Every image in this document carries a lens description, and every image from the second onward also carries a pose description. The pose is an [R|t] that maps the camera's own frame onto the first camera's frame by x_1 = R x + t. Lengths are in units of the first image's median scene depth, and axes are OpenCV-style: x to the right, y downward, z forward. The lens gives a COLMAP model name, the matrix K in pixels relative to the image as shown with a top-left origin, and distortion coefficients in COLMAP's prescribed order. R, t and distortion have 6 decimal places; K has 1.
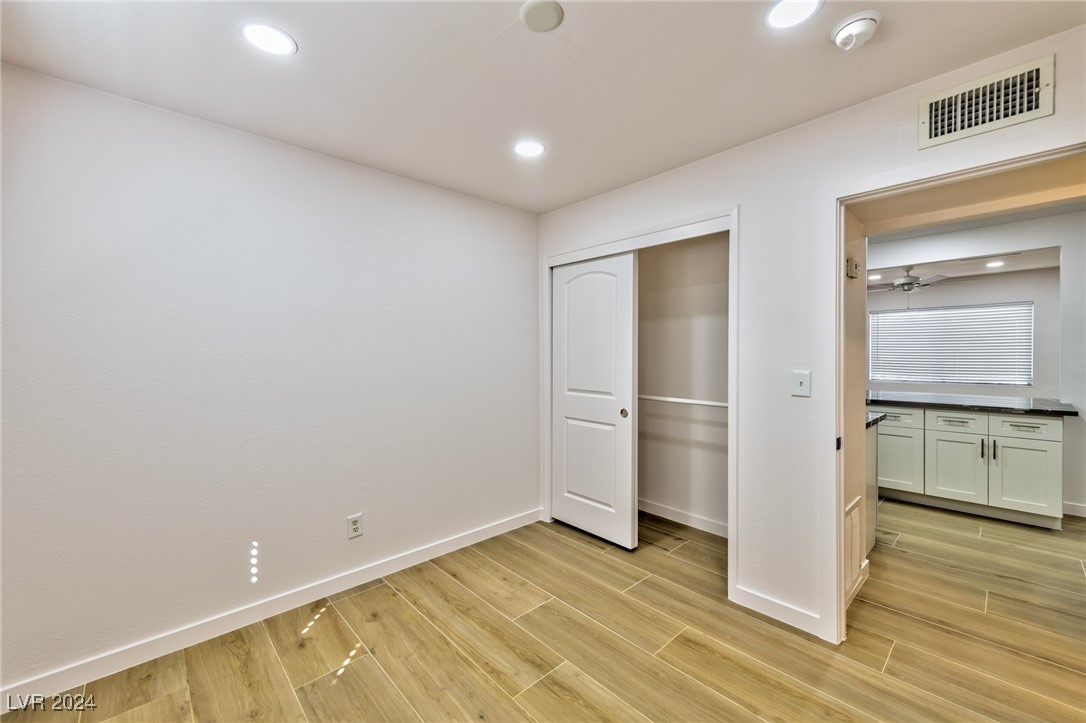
lens RADIAL K [[460.4, 0, 543.0], [0, 460.4, 361.5], [0, 0, 1]] dist [0.001674, 0.000316]
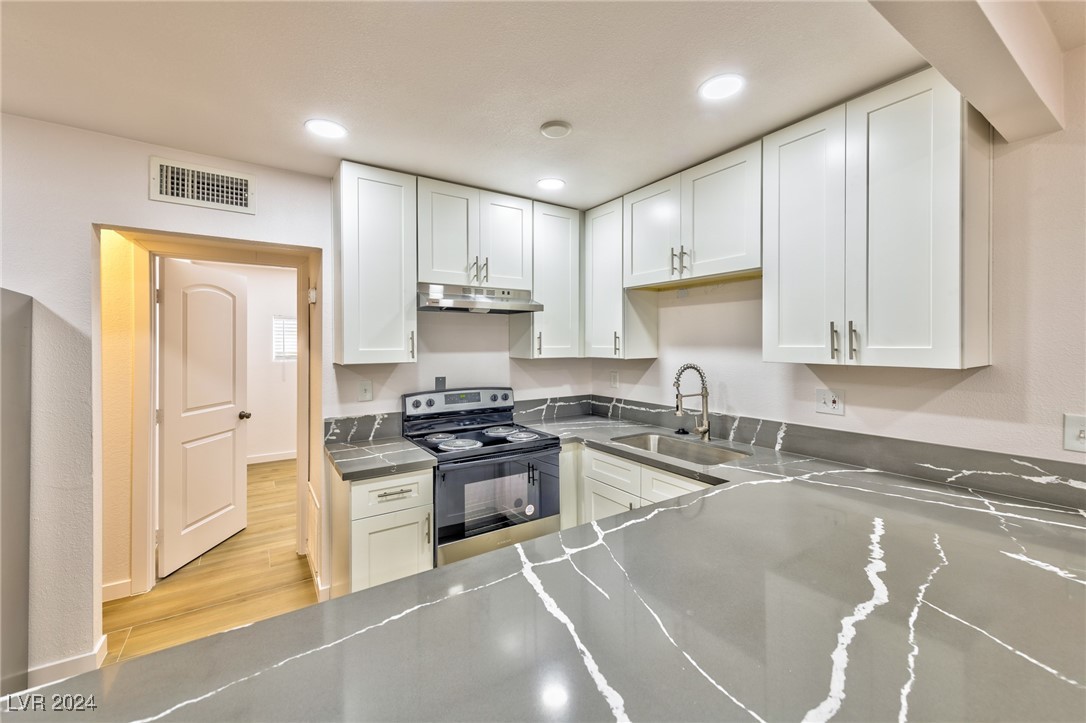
lens RADIAL K [[422.8, 0, 542.7], [0, 422.8, 345.5], [0, 0, 1]] dist [0.000832, 0.000103]
pose [[-0.186190, 0.003420, -0.982508, 1.058970], [-0.015349, 0.999862, 0.006389, -0.056624], [0.982394, 0.016270, -0.186111, 1.154938]]
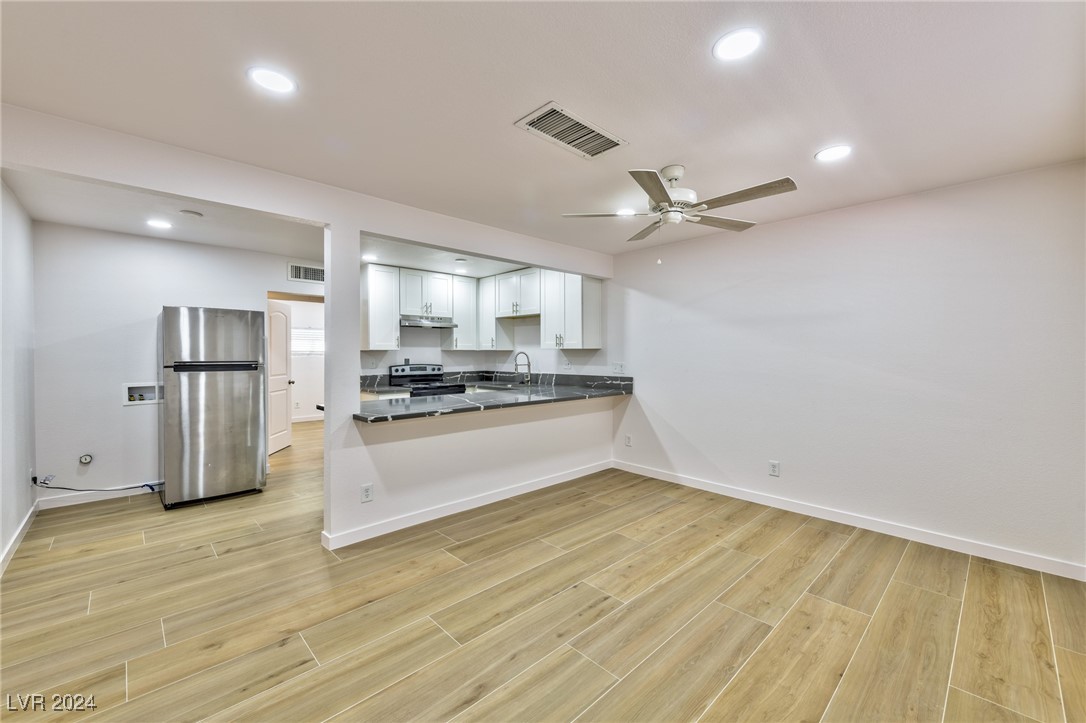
lens RADIAL K [[438.3, 0, 550.7], [0, 438.3, 355.4], [0, 0, 1]] dist [0.012745, -0.000473]
pose [[-0.005158, 0.003647, -0.999980, 1.873965], [-0.017369, 0.999842, 0.003736, -0.024008], [0.999836, 0.017388, -0.005094, 1.351638]]
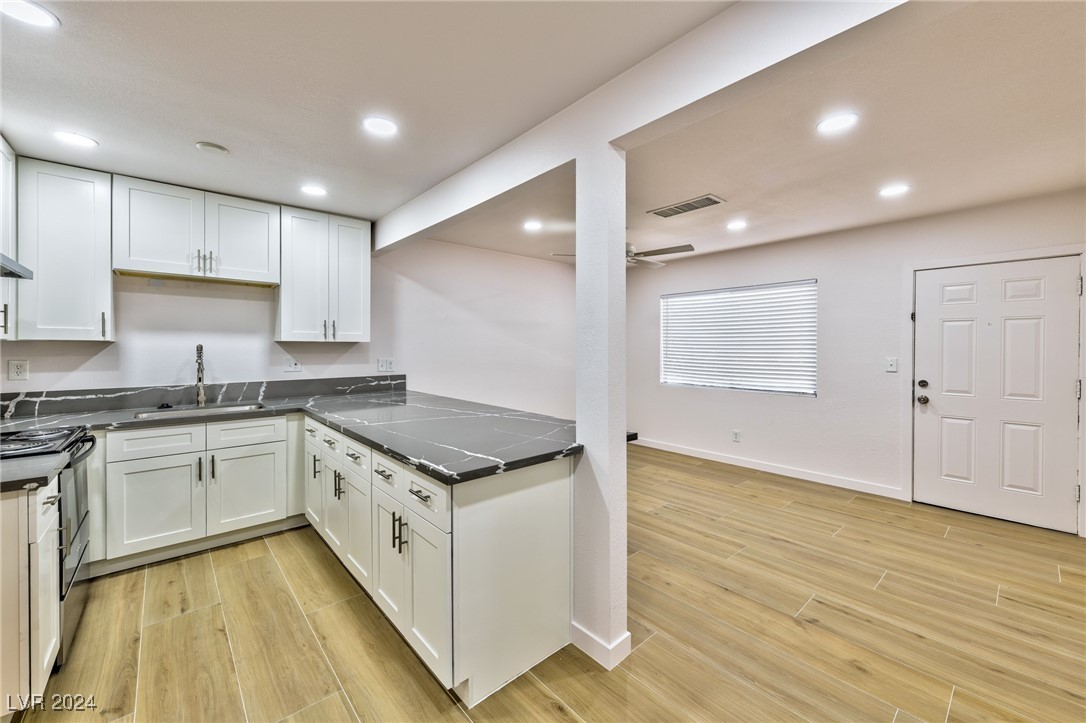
lens RADIAL K [[426.1, 0, 557.7], [0, 426.1, 351.0], [0, 0, 1]] dist [-0.000157, 0.000441]
pose [[0.999261, 0.002324, -0.038360, 1.090862], [-0.002665, 0.999957, -0.008833, -0.014244], [0.038338, 0.008929, 0.999225, 0.526934]]
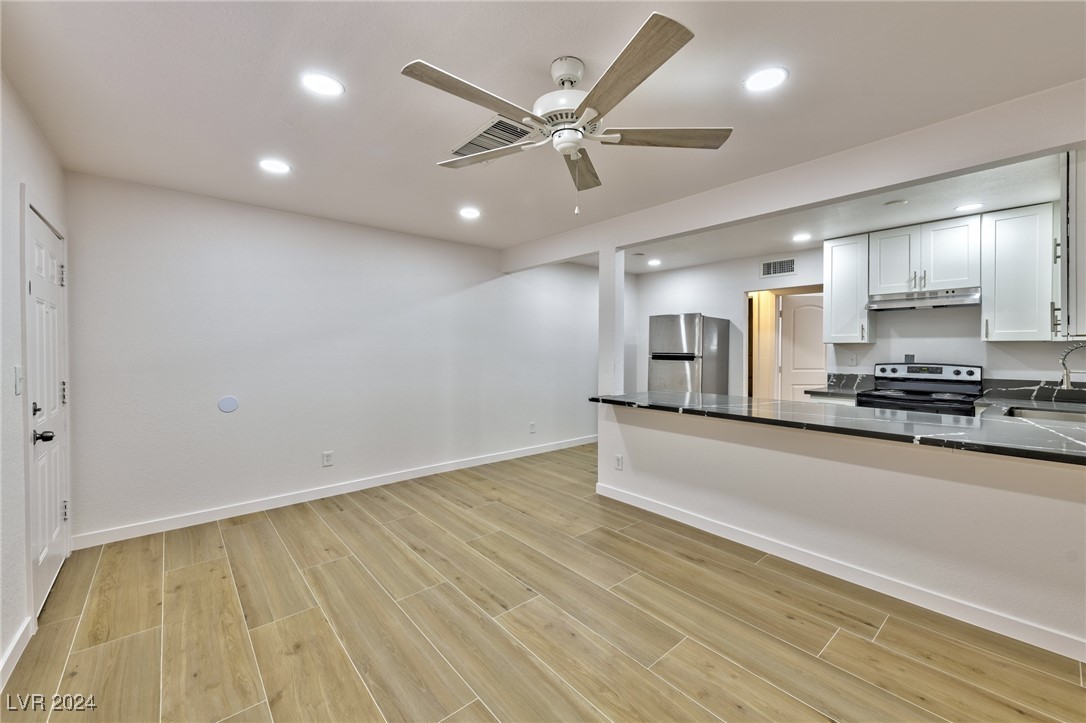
lens RADIAL K [[448.0, 0, 542.0], [0, 448.0, 345.9], [0, 0, 1]] dist [0.015050, -0.000176]
pose [[-0.996230, -0.000813, 0.086744, 1.186196], [0.000482, 0.999889, 0.014901, -0.035981], [-0.086746, 0.014887, -0.996119, 1.989270]]
